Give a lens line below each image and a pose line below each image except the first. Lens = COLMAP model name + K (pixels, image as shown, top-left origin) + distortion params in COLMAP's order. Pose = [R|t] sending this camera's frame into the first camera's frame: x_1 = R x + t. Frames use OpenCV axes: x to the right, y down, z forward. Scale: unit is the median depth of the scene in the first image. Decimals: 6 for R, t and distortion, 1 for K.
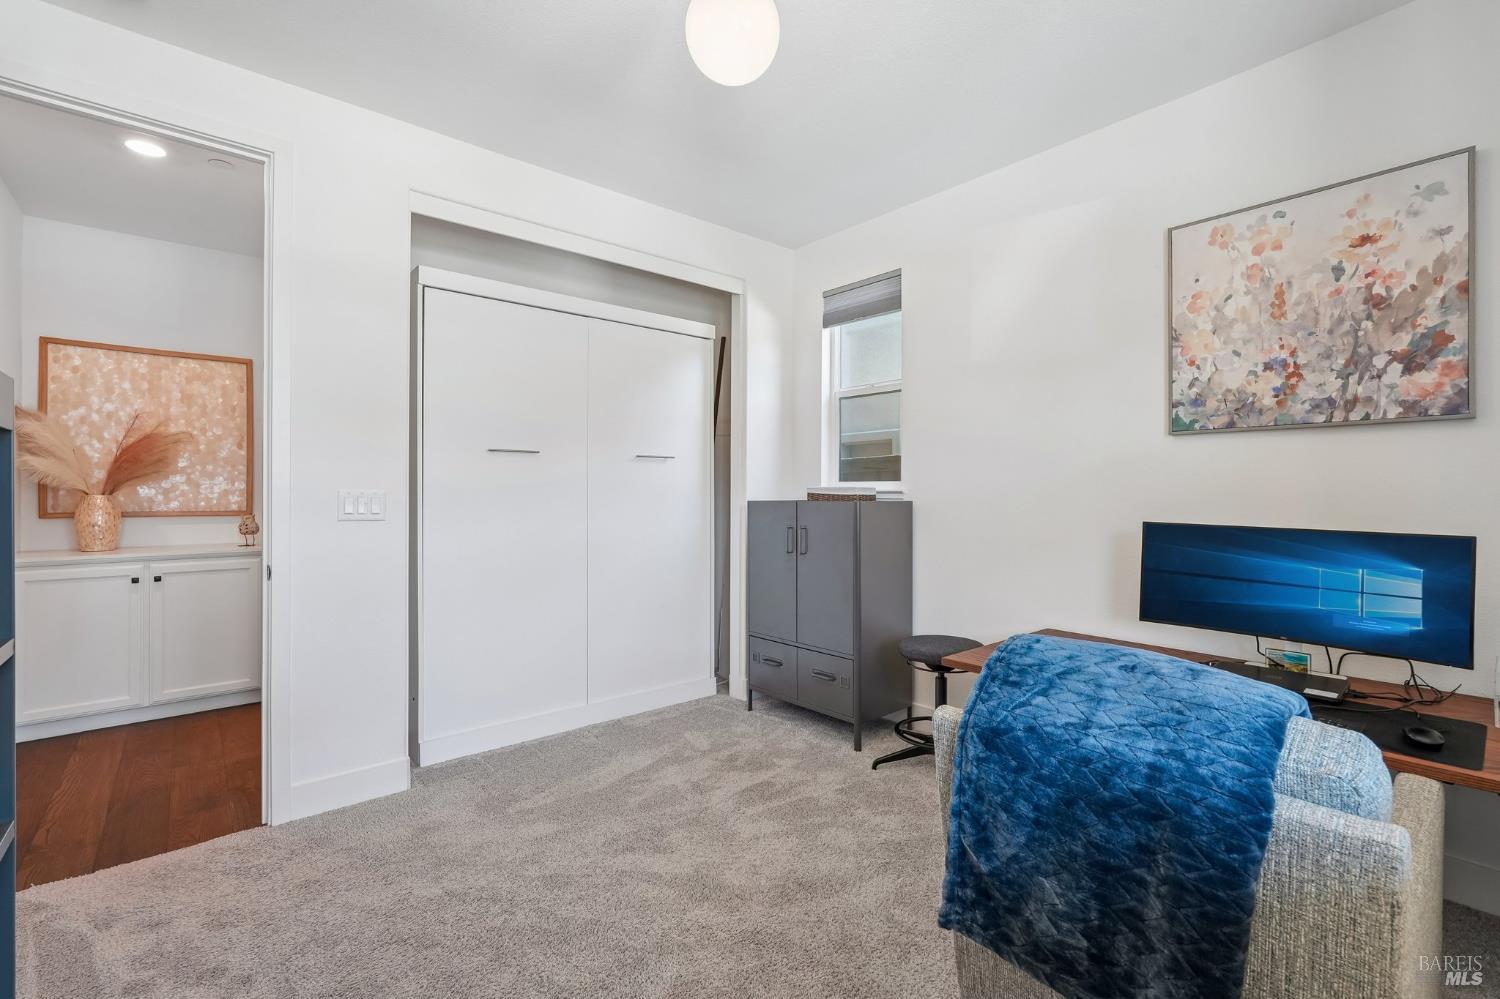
lens RADIAL K [[665.4, 0, 751.1], [0, 665.4, 492.5], [0, 0, 1]] dist [0.002224, 0.000568]
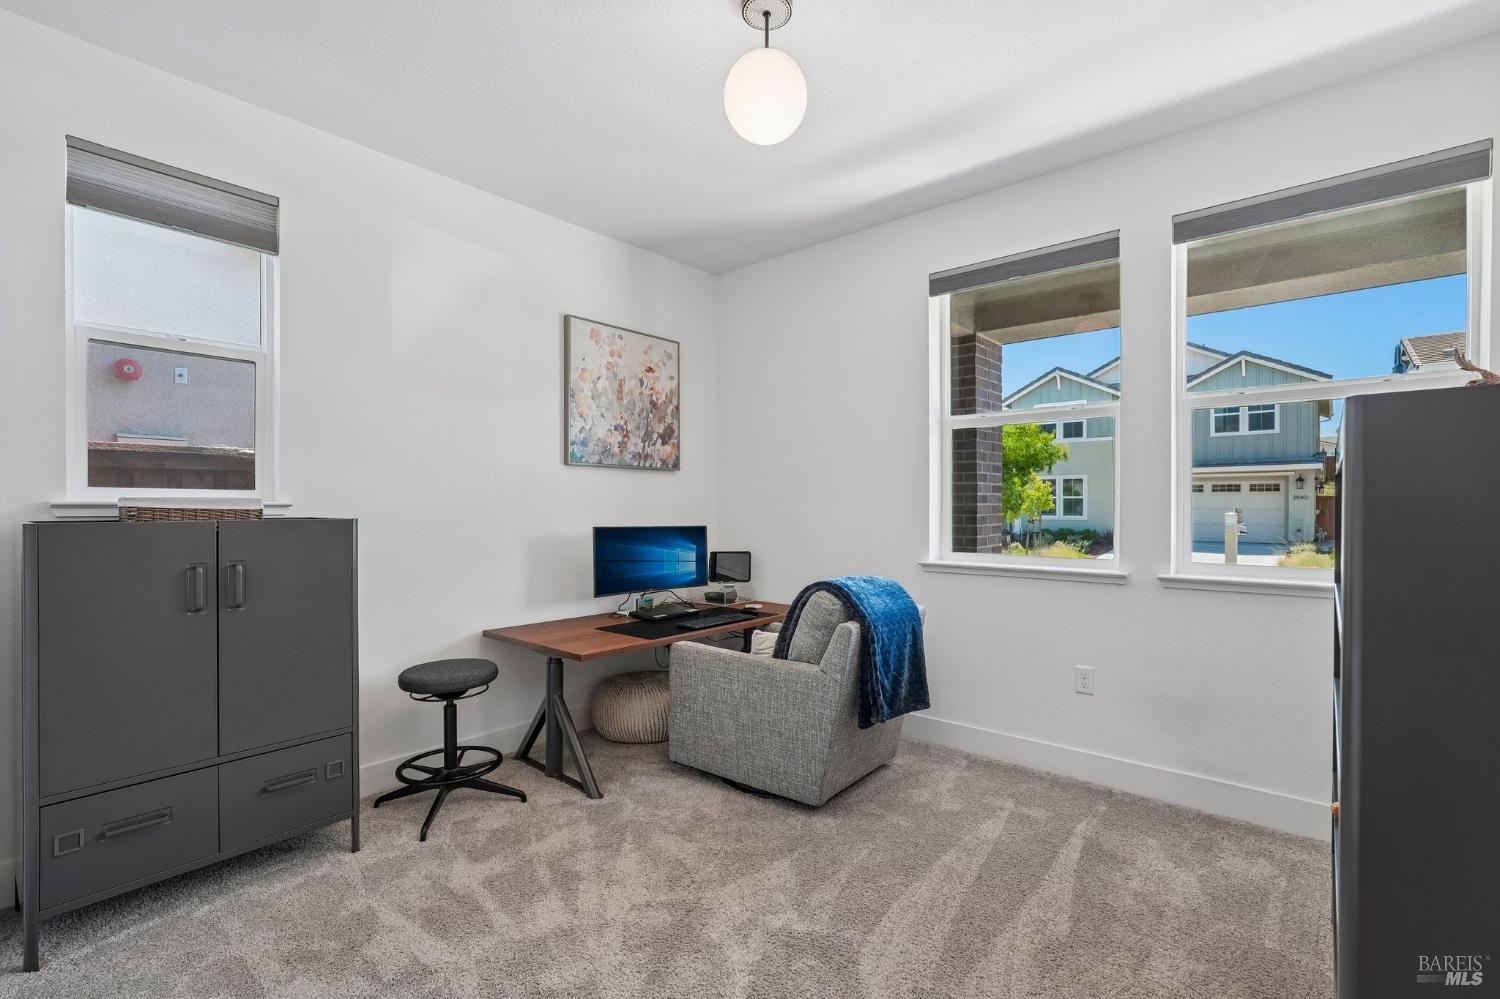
lens RADIAL K [[677.7, 0, 751.2], [0, 677.7, 508.7], [0, 0, 1]] dist [-0.001286, -0.000202]
pose [[-0.153480, -0.004889, 0.988140, -0.900648], [-0.001071, 0.999988, 0.004781, -0.001820], [-0.988151, -0.000324, -0.153483, 0.927993]]
